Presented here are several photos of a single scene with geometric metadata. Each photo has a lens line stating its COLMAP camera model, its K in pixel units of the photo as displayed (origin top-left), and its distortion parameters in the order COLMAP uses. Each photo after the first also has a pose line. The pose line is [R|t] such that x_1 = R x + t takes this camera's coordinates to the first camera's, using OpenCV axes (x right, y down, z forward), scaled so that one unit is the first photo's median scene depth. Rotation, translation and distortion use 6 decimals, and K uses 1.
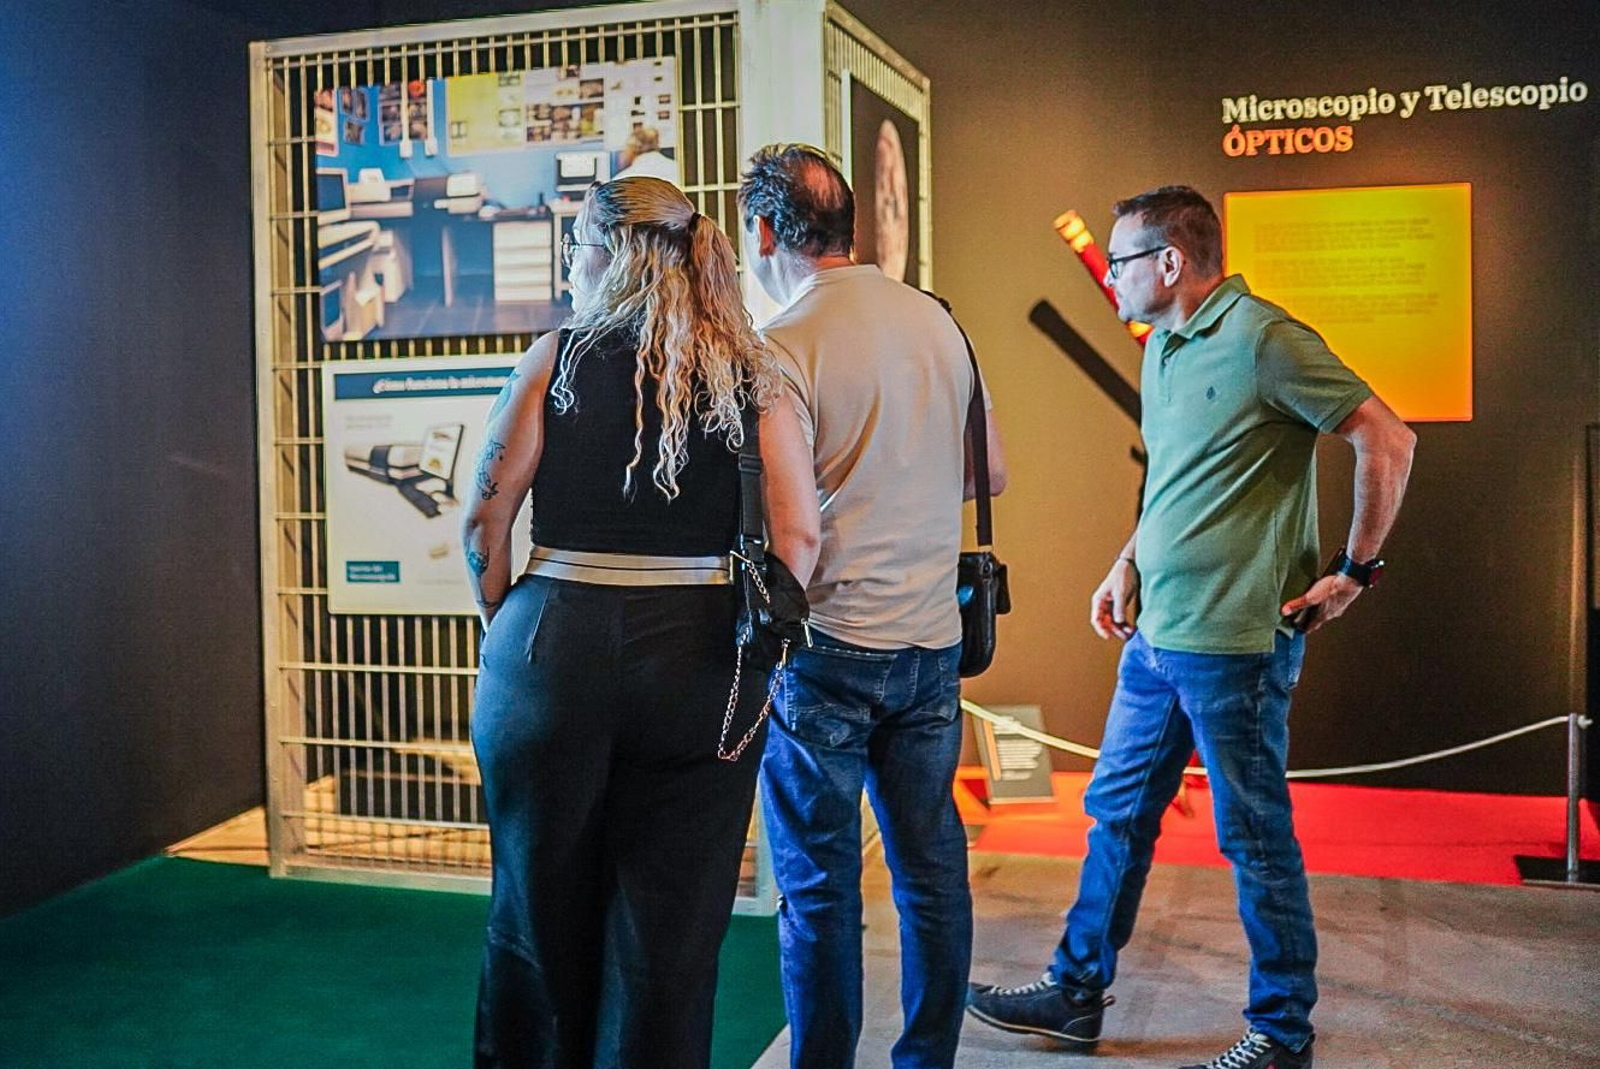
lens RADIAL K [[1928.6, 0, 615.1], [0, 1928.6, 415.6], [0, 0, 1]] dist [-0.051275, 0.053731]
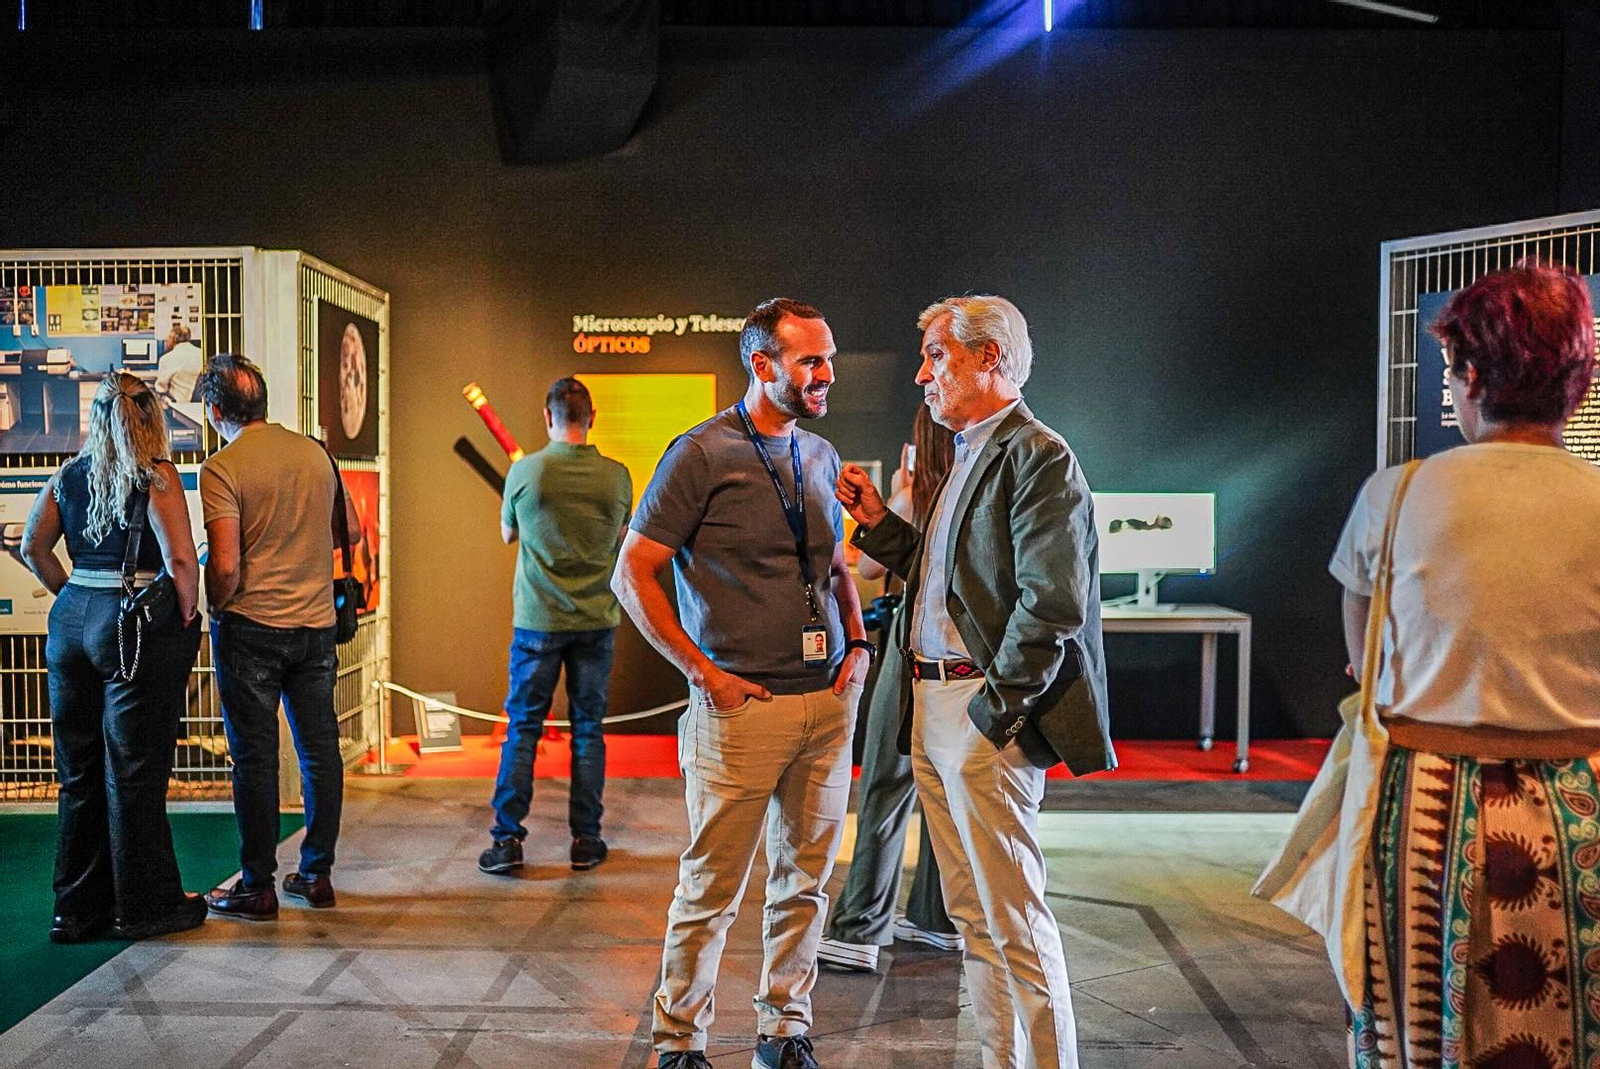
lens RADIAL K [[1575.9, 0, 800.0], [0, 1575.9, 534.5], [0, 0, 1]] dist [-0.047190, 0.089707]
pose [[0.941260, 0.006107, 0.337627, 0.057905], [-0.009598, 0.999916, 0.008669, 0.007029], [-0.337546, -0.011400, 0.941240, -0.384147]]
